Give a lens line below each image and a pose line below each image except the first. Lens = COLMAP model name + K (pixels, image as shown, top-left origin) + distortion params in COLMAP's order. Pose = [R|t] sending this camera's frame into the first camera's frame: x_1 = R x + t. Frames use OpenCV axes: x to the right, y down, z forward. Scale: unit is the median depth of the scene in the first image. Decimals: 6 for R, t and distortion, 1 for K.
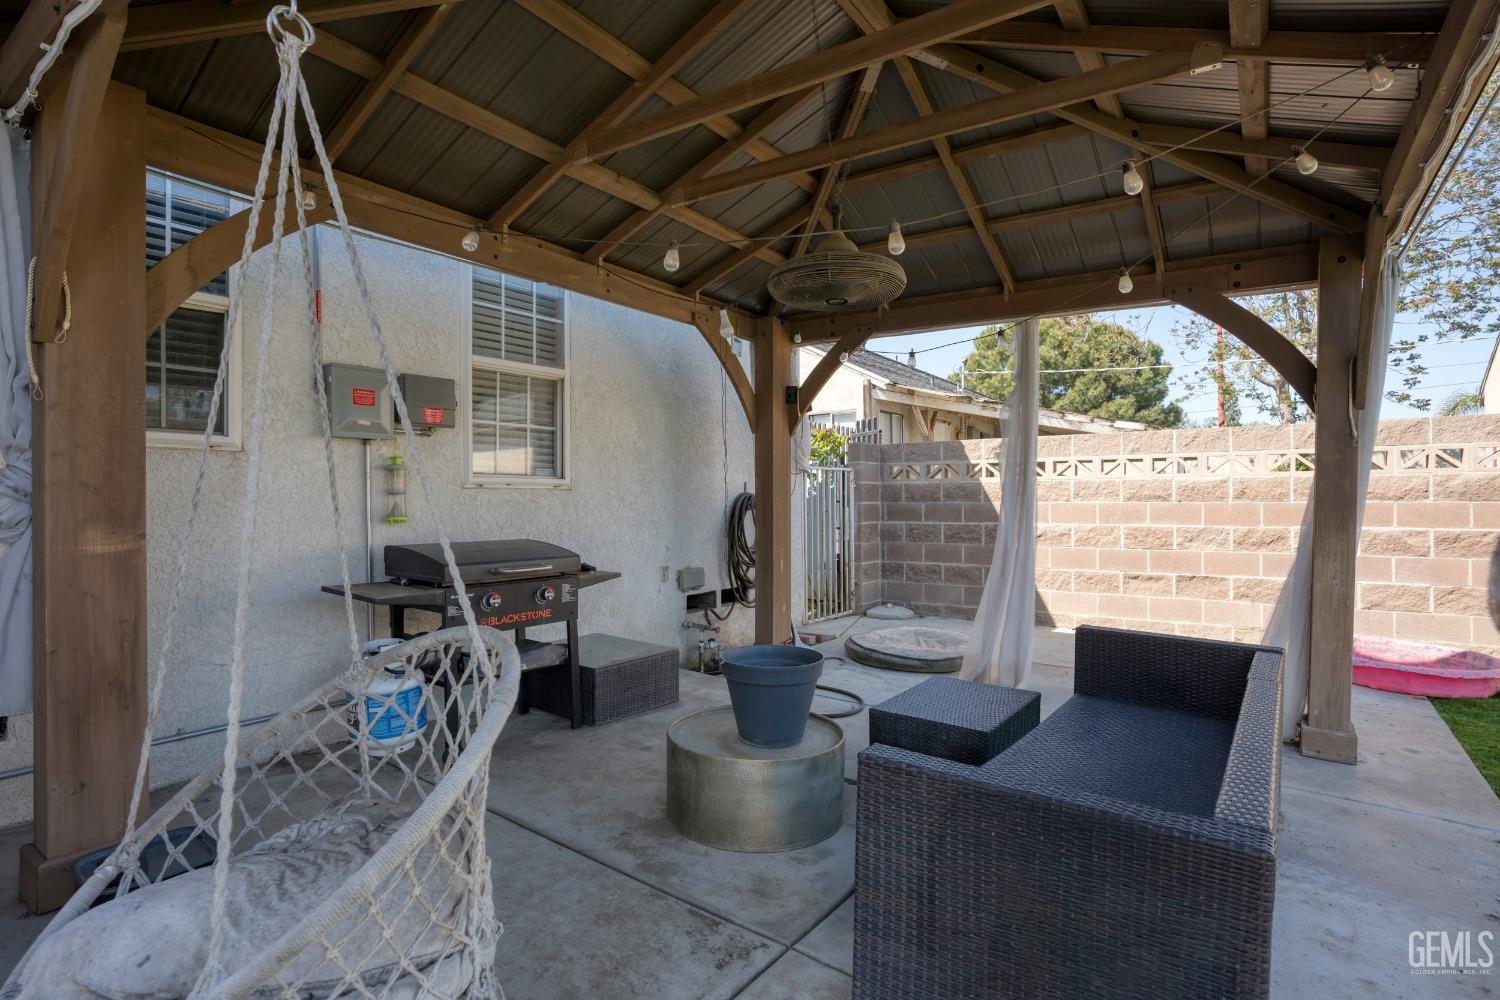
lens RADIAL K [[759.0, 0, 750.0], [0, 759.0, 500.0], [0, 0, 1]] dist [-0.045118, 0.000450]
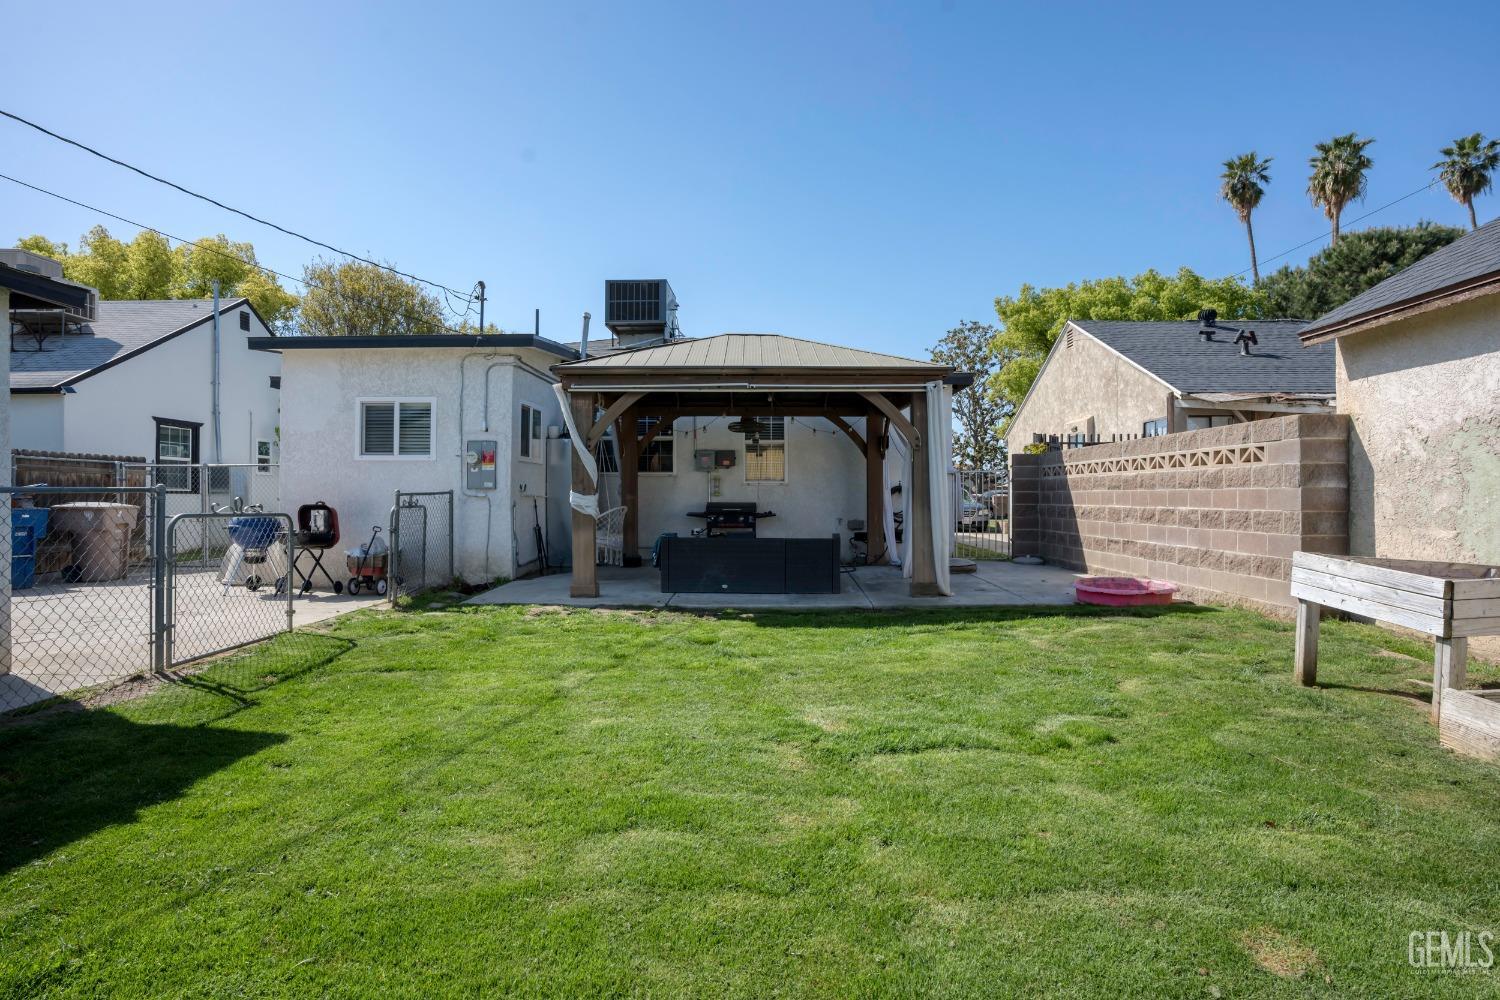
lens RADIAL K [[759.0, 0, 750.0], [0, 759.0, 500.0], [0, 0, 1]] dist [-0.045118, 0.000450]
pose [[0.581635, 0.008830, -0.813402, 2.281139], [-0.000968, 0.999948, 0.010163, 0.012995], [0.813449, -0.005123, 0.581614, -0.795962]]
